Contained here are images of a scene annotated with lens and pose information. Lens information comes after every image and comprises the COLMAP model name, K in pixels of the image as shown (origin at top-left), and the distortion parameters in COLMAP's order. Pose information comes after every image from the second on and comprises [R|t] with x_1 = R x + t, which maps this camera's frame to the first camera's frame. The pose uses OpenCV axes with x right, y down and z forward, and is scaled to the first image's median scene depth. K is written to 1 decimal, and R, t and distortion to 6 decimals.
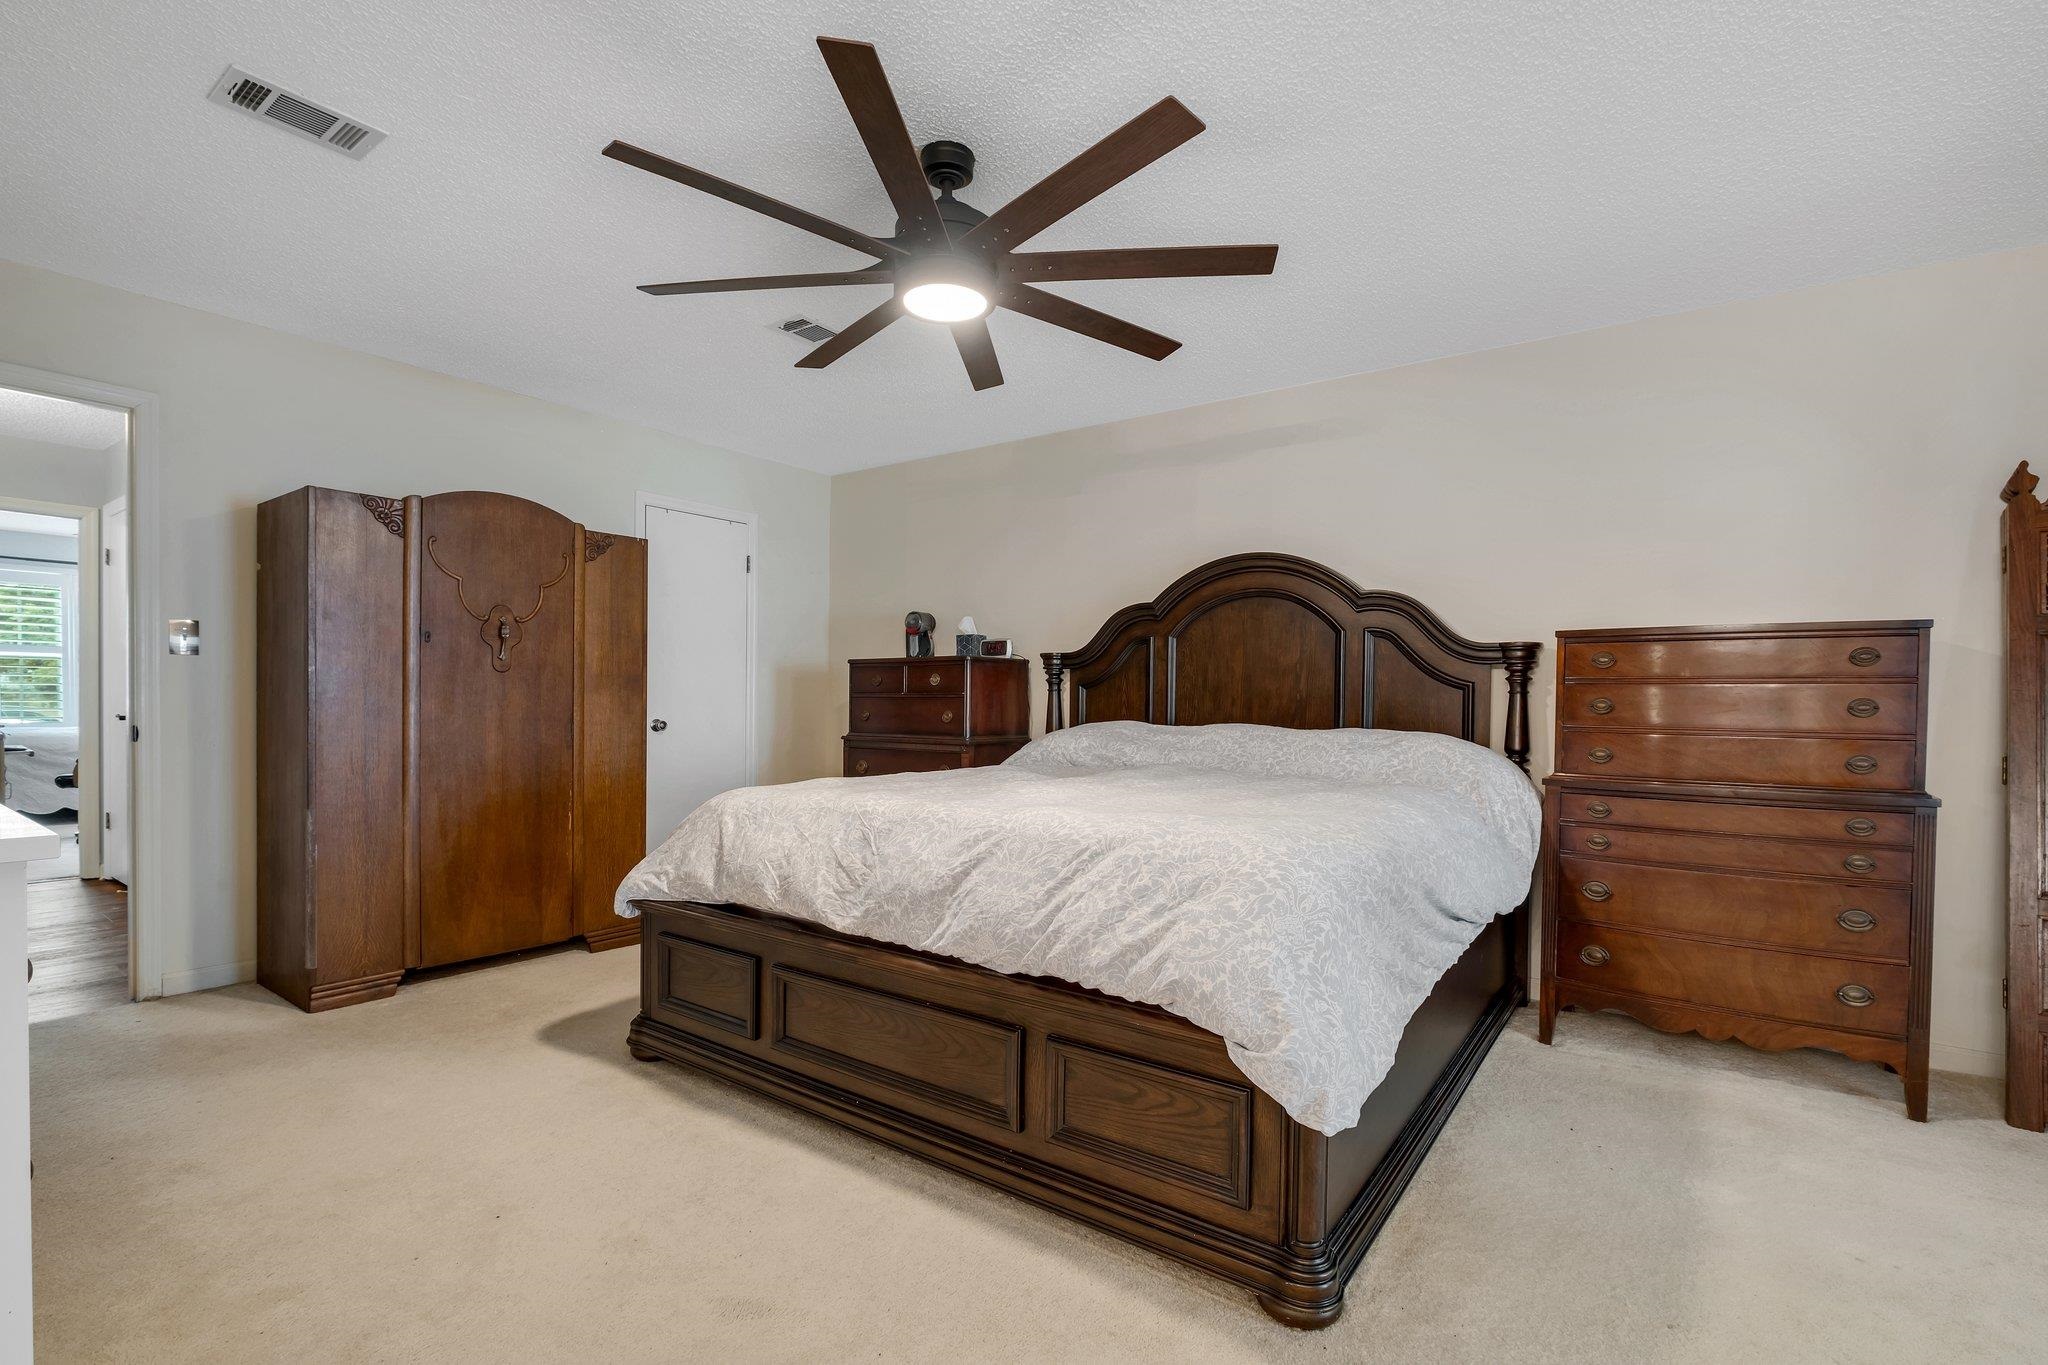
lens RADIAL K [[933.6, 0, 1015.0], [0, 933.6, 703.6], [0, 0, 1]] dist [-0.001315, 0.000043]
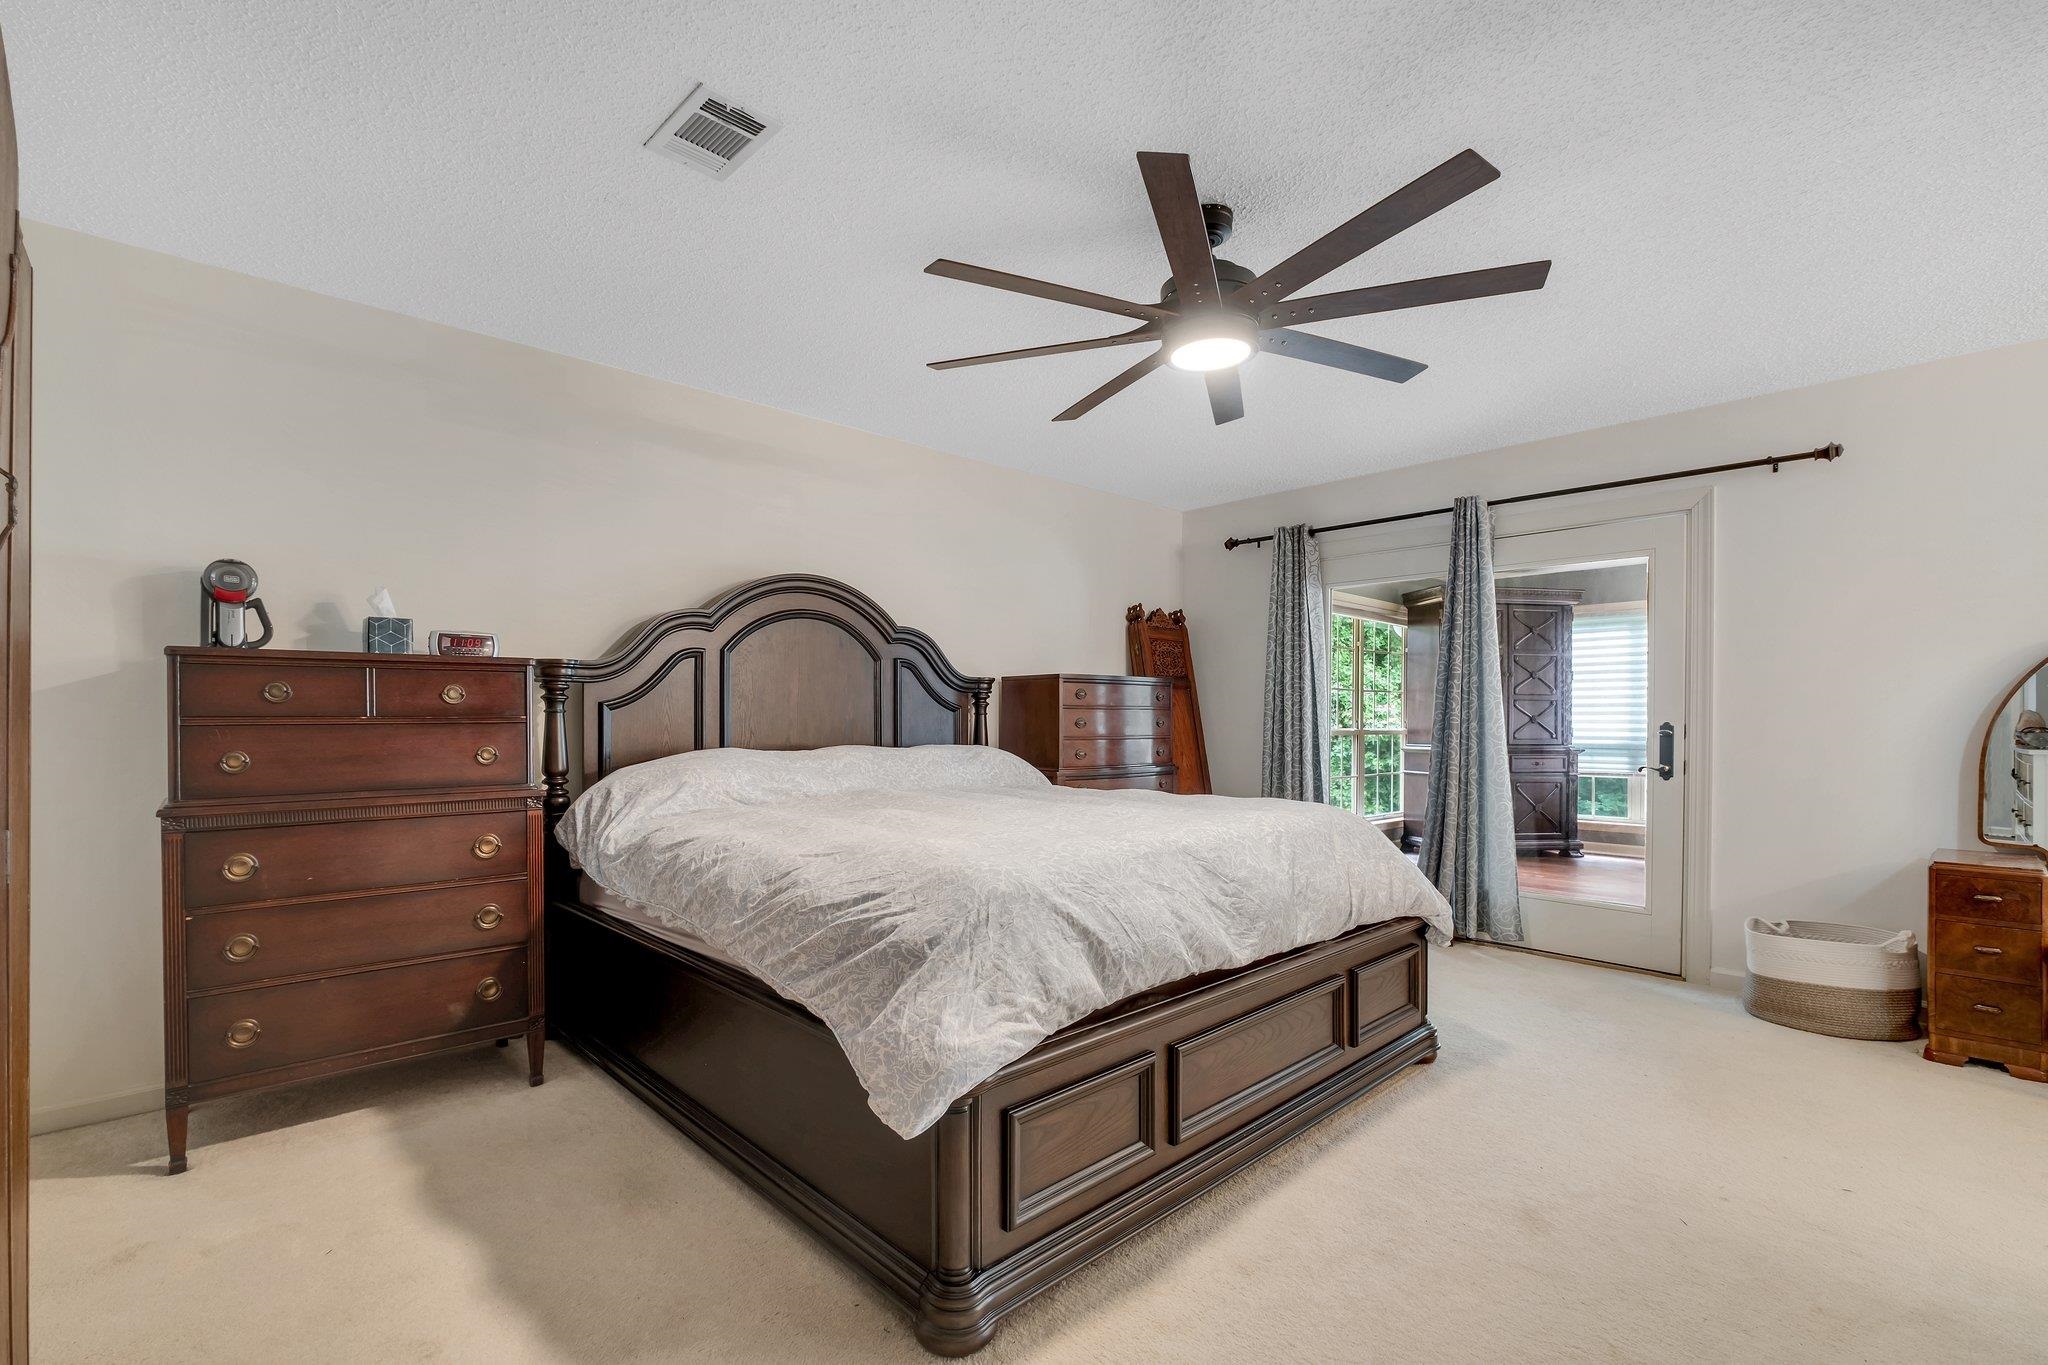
lens RADIAL K [[933.6, 0, 1017.3], [0, 933.6, 700.6], [0, 0, 1]] dist [-0.001315, 0.000043]
pose [[0.169852, 0.008127, 0.985436, -0.858425], [0.004701, 0.999948, -0.009057, -0.020327], [-0.985458, 0.006171, 0.169805, 0.762247]]
